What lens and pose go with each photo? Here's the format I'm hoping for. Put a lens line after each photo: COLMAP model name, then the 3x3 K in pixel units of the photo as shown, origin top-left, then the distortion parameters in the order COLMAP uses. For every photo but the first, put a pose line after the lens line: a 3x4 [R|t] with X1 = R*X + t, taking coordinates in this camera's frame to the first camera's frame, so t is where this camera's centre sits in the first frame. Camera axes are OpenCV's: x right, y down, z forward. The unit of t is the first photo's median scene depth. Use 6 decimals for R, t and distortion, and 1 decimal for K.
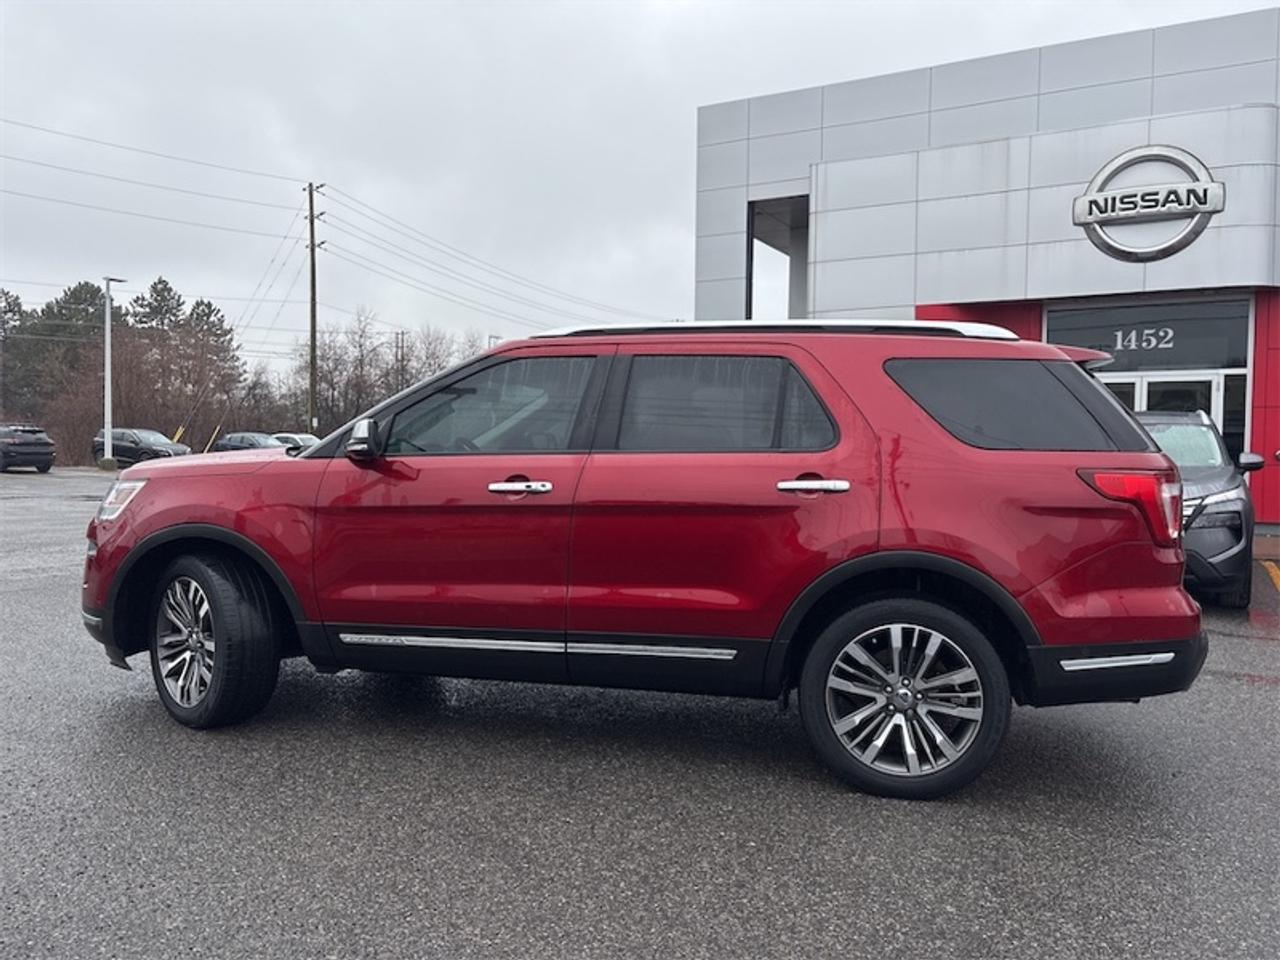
lens RADIAL K [[1002.3, 0, 618.7], [0, 1002.3, 502.1], [0, 0, 1]] dist [0.035036, -0.068573]
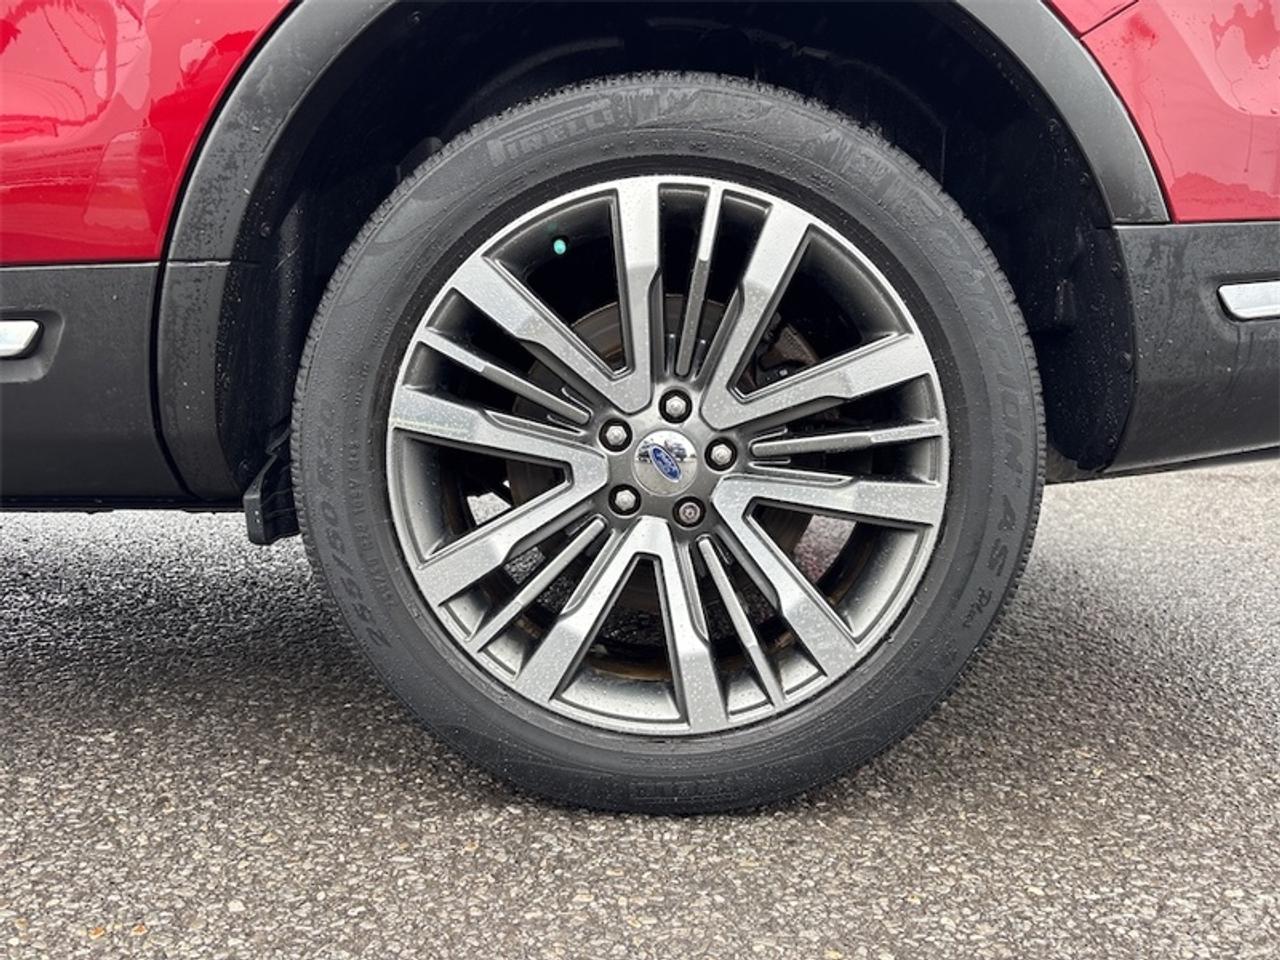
lens RADIAL K [[1002.3, 0, 632.1], [0, 1002.3, 477.1], [0, 0, 1]] dist [0.035036, -0.068573]
pose [[0.977254, -0.036396, 0.208925, 0.215921], [0.007080, 0.990213, 0.139383, 0.161150], [-0.211954, -0.134733, 0.967948, 0.733582]]
